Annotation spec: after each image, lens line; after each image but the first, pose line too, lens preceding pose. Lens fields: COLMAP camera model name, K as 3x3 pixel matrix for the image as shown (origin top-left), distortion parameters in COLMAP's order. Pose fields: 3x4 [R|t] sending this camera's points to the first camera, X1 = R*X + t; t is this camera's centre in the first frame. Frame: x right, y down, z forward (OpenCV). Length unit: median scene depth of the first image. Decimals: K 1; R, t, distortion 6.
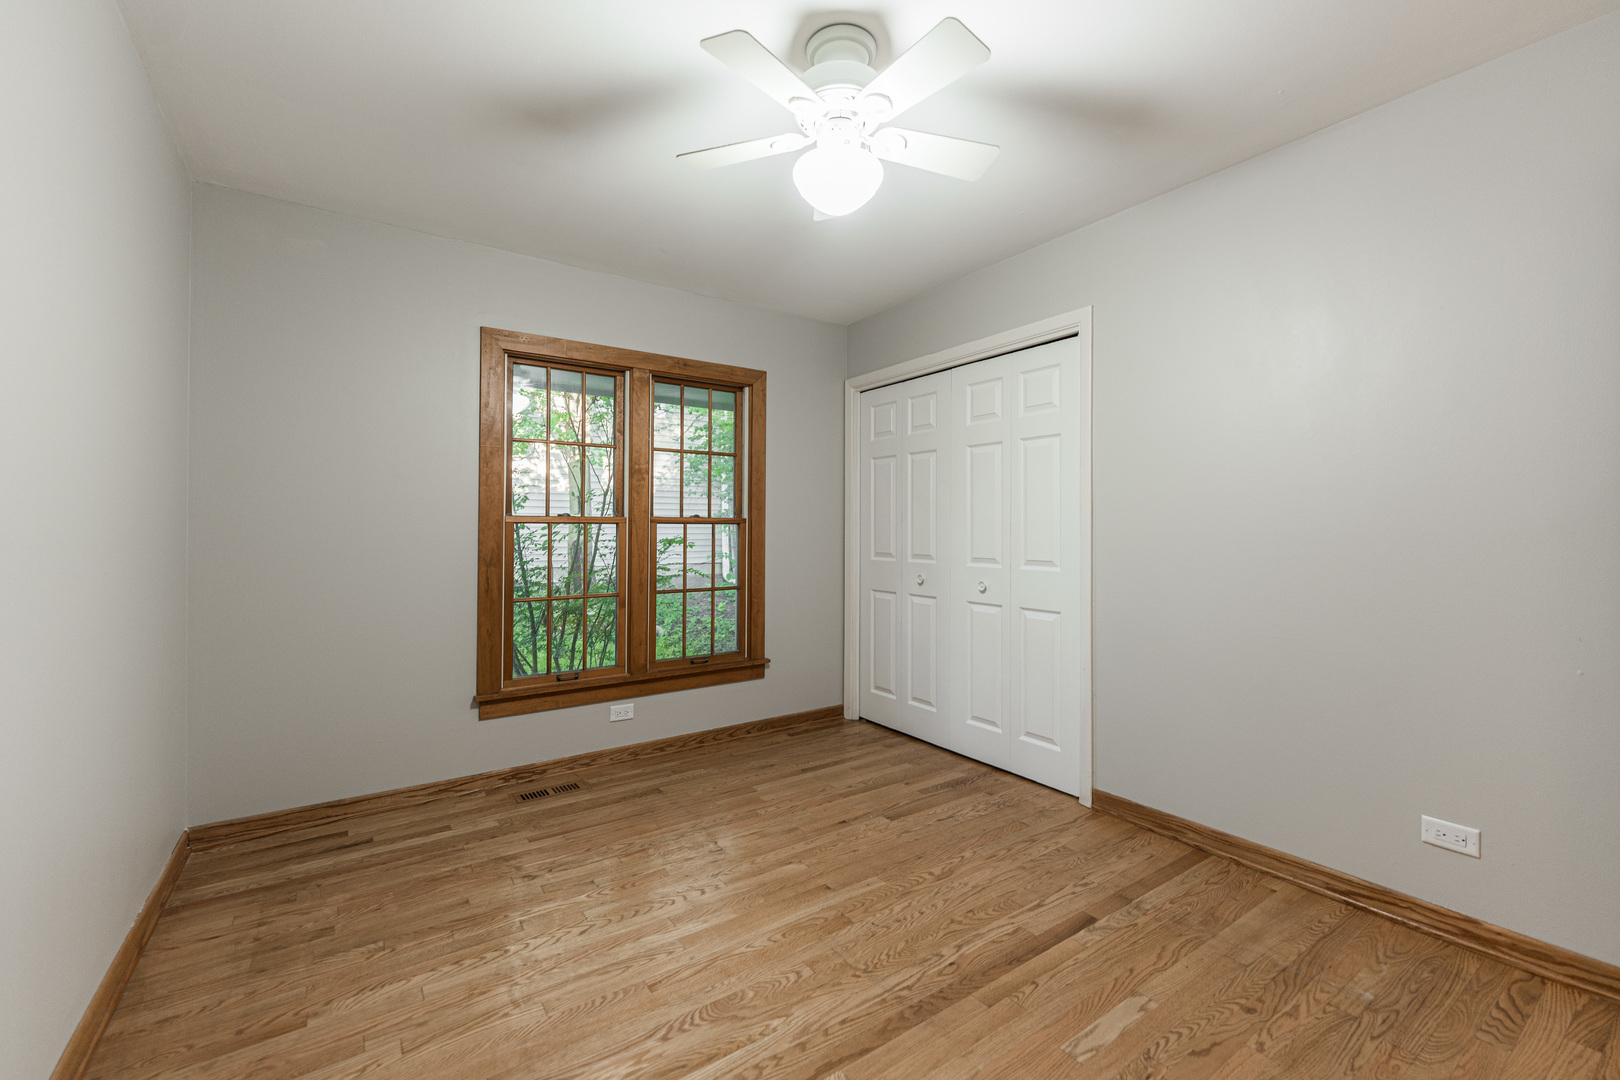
lens RADIAL K [[660.6, 0, 812.2], [0, 660.6, 513.2], [0, 0, 1]] dist [0.000241, 0.000072]
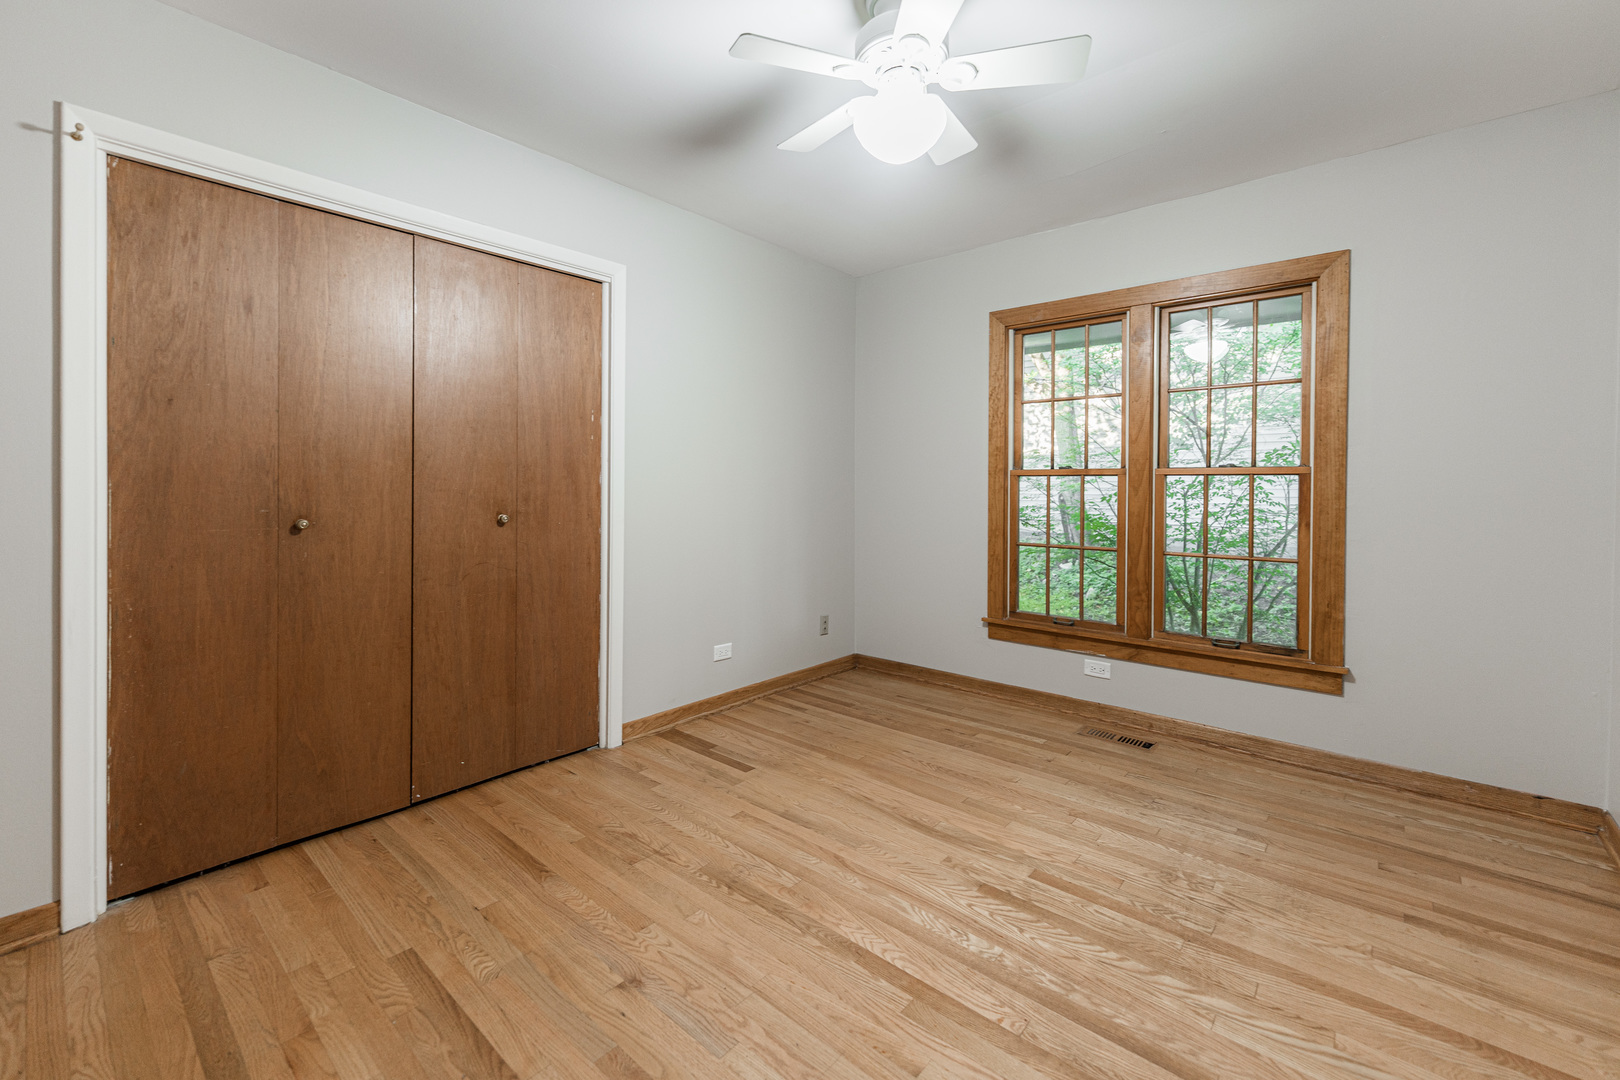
lens RADIAL K [[660.6, 0, 839.4], [0, 660.6, 487.8], [0, 0, 1]] dist [0.000241, 0.000072]
pose [[0.272870, 0.009243, -0.962006, 0.516054], [0.023126, 0.999602, 0.016164, 0.008558], [0.961773, -0.026658, 0.272548, 0.357234]]
